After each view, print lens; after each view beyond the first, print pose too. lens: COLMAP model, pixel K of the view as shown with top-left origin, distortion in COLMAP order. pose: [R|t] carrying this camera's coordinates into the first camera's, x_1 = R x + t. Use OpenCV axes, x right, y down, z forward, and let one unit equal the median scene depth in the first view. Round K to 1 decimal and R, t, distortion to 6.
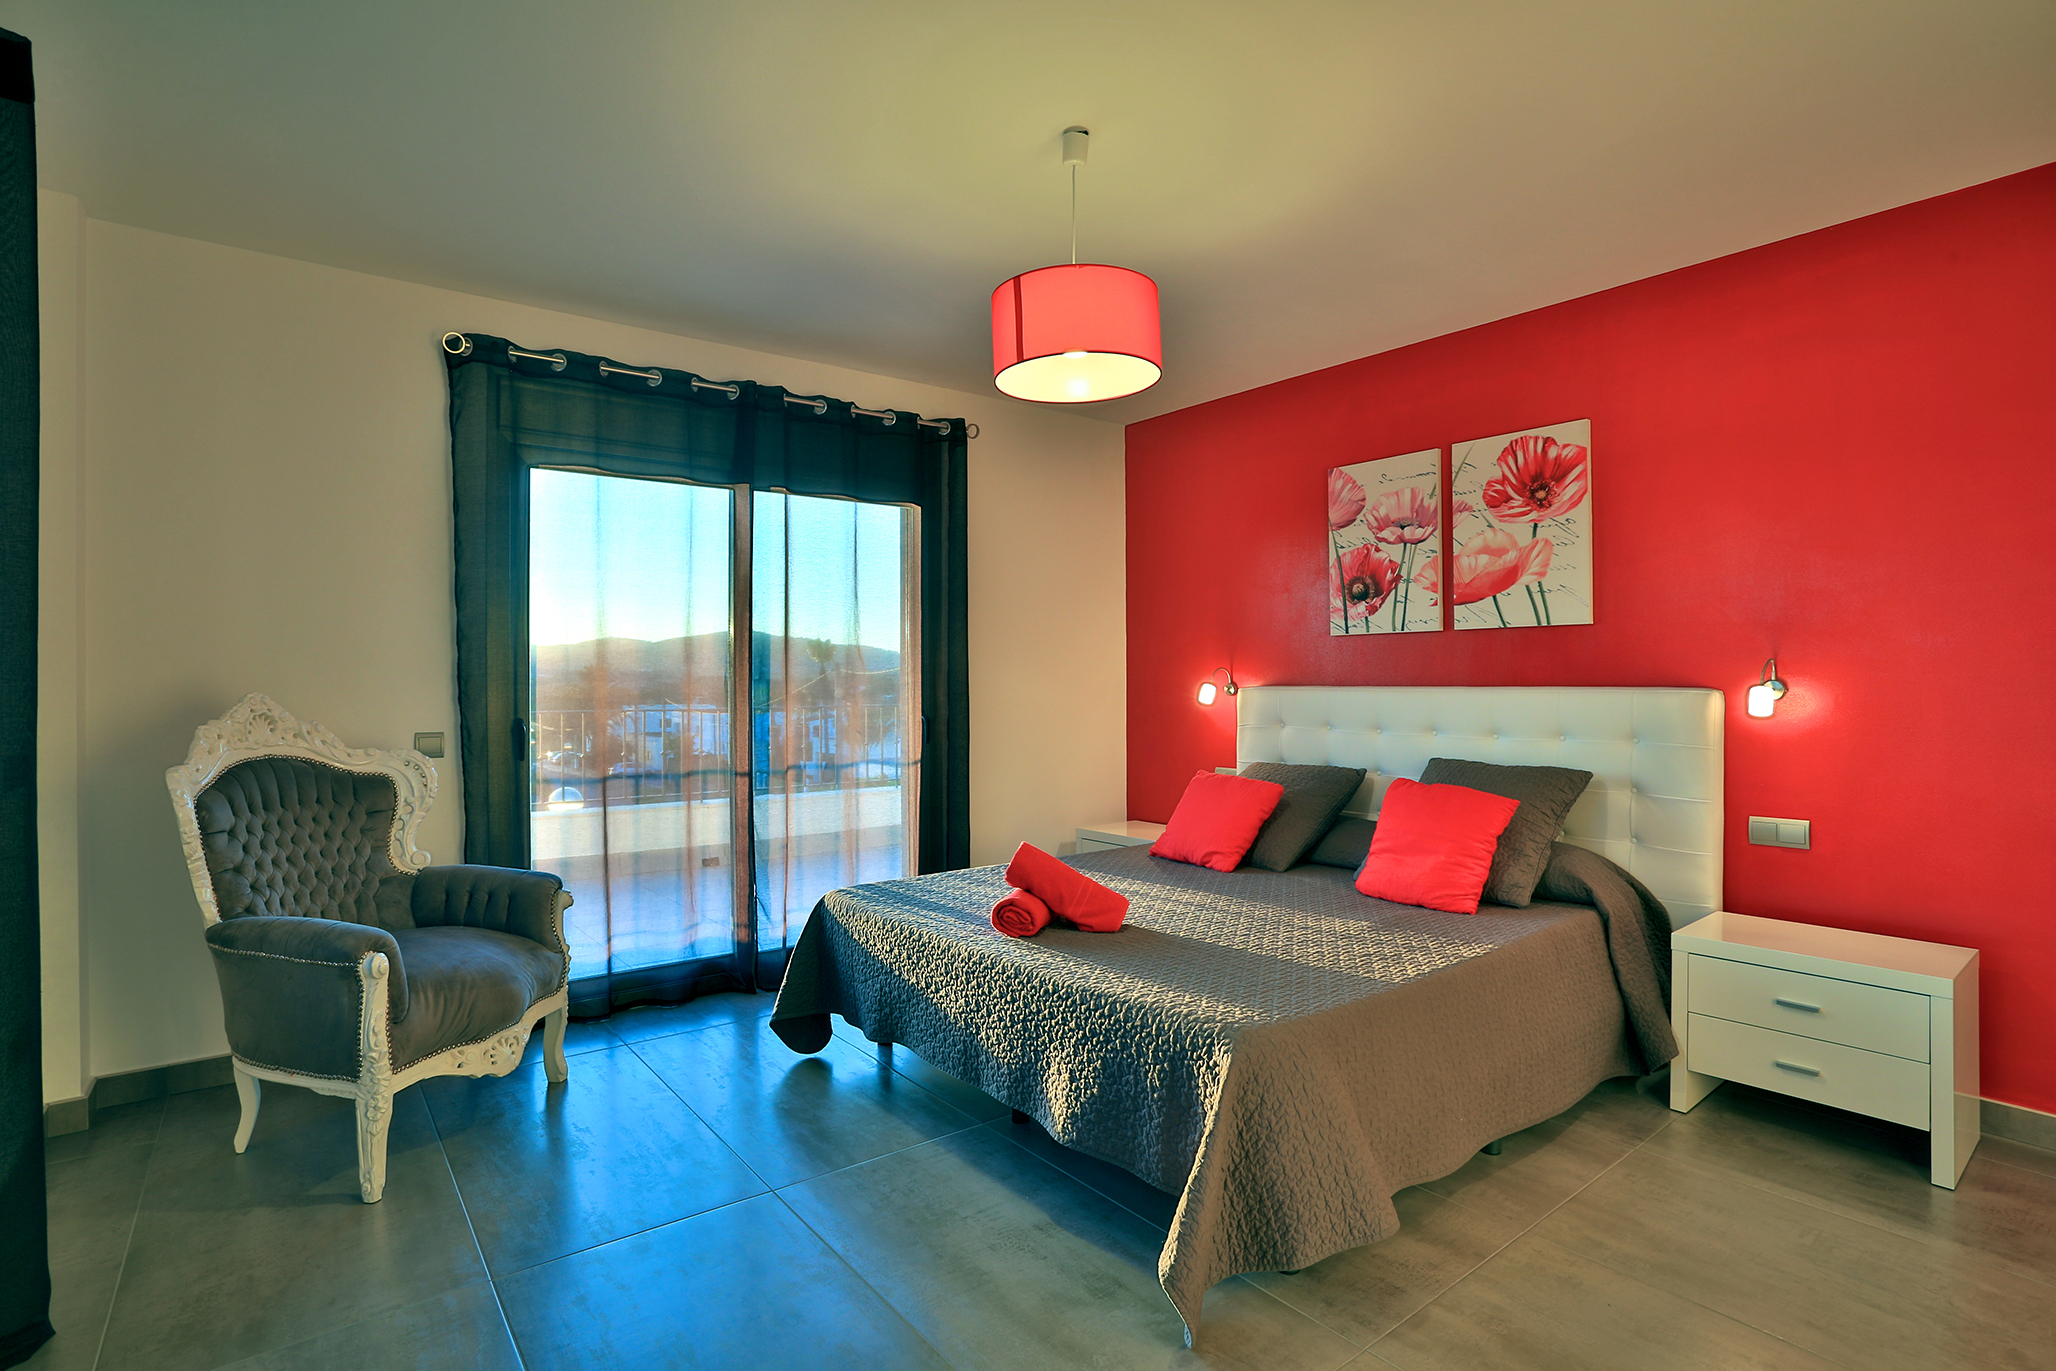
lens RADIAL K [[1010.8, 0, 1028.0], [0, 1010.8, 685.5], [0, 0, 1]] dist [-0.067574, 0.032449]
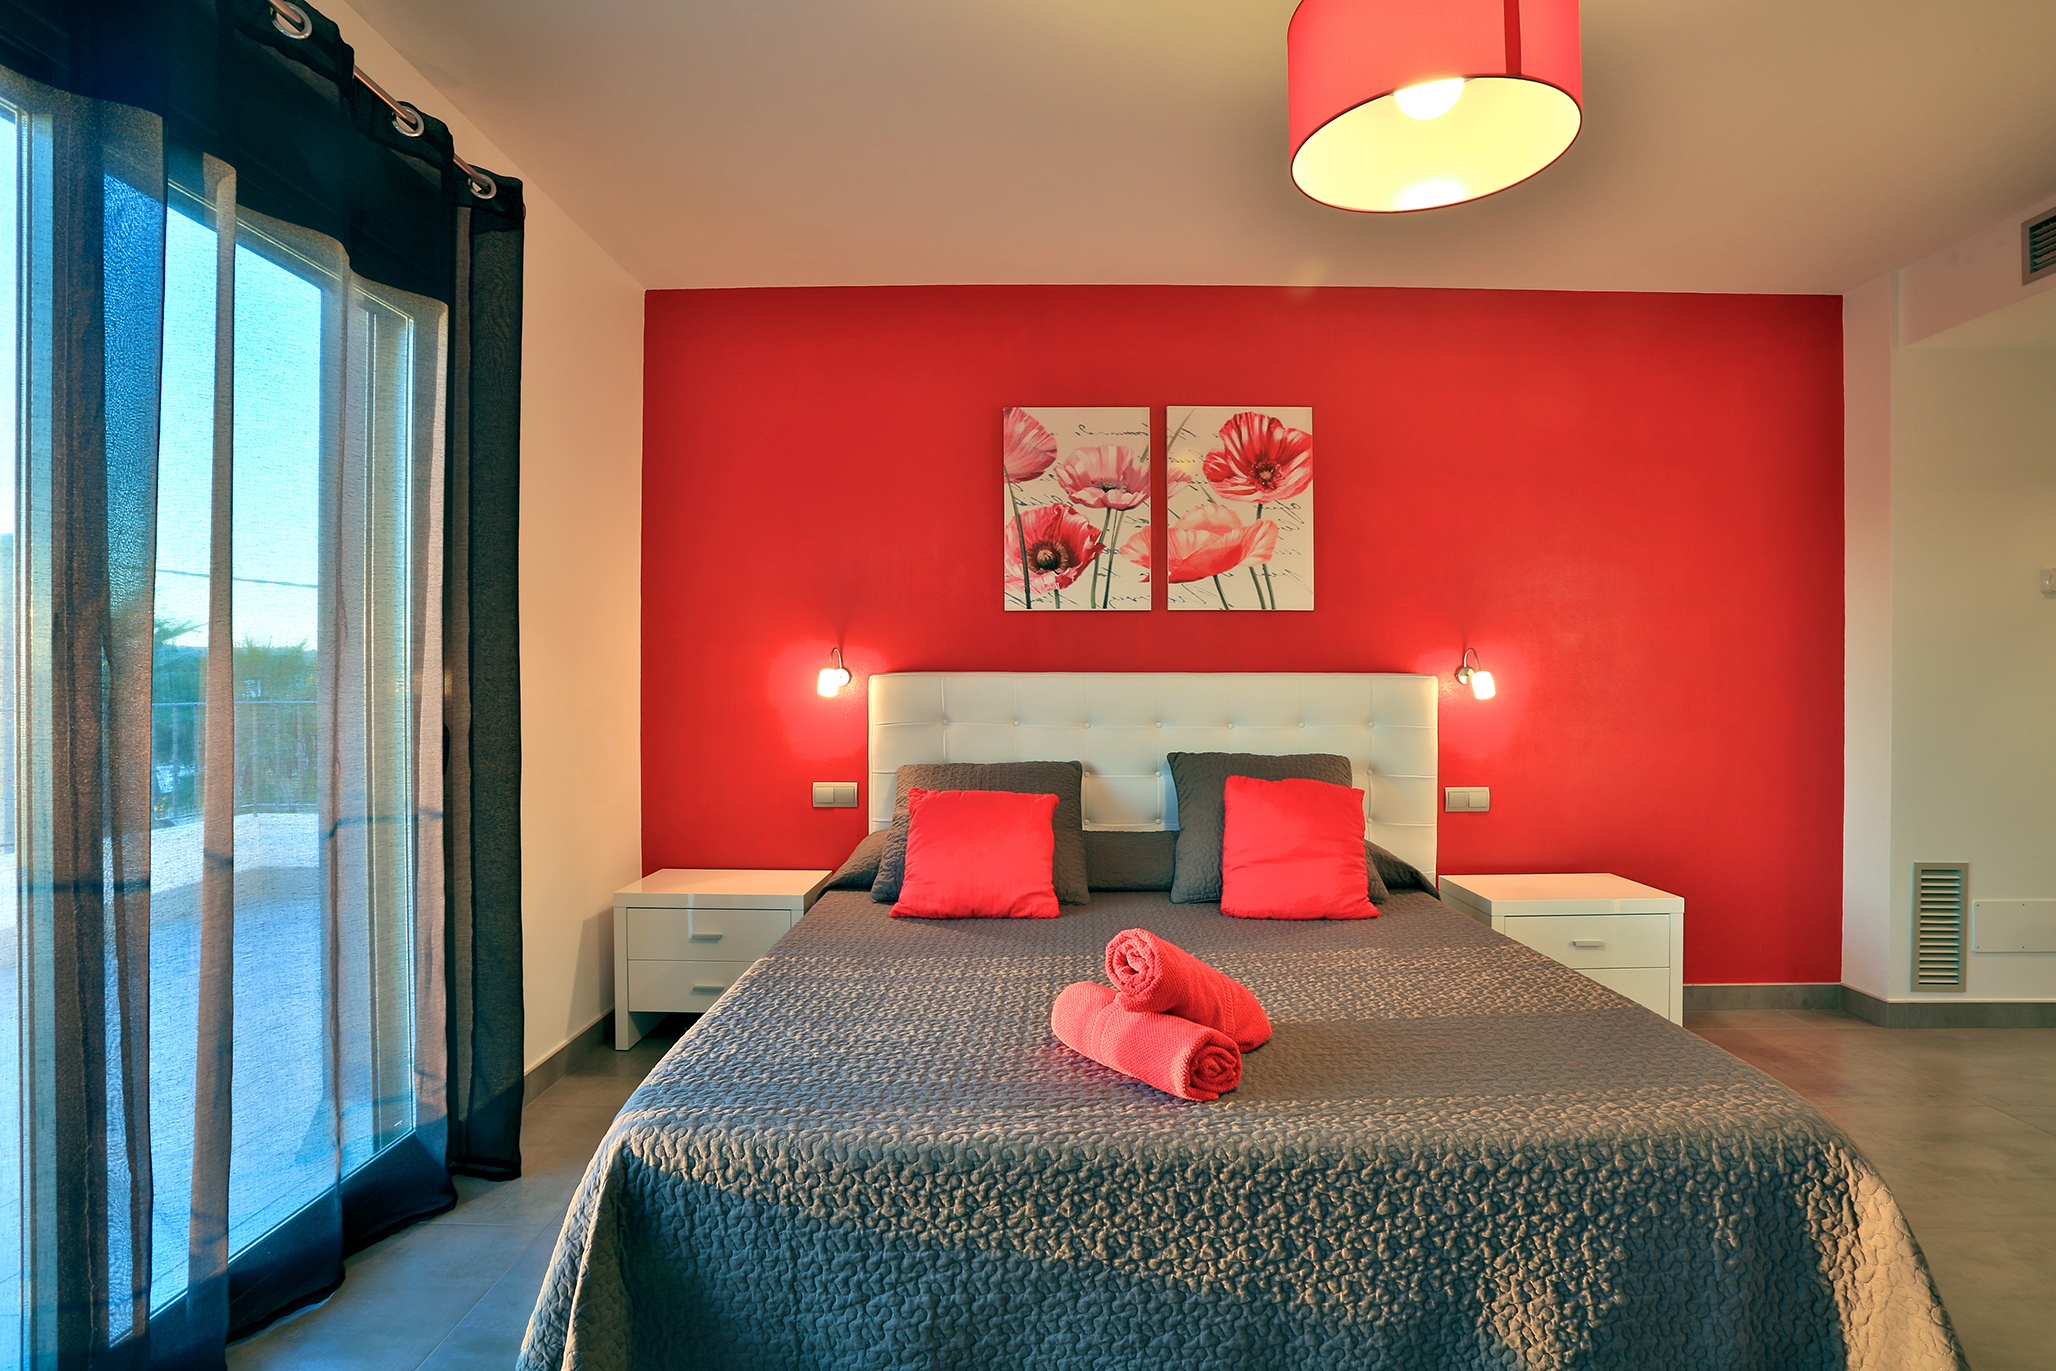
lens RADIAL K [[1010.8, 0, 1028.0], [0, 1010.8, 685.5], [0, 0, 1]] dist [-0.067574, 0.032449]
pose [[0.618026, 0.001951, 0.786155, -0.377892], [-0.000229, 0.999997, -0.002302, 0.015329], [-0.786157, 0.001243, 0.618025, 0.540819]]
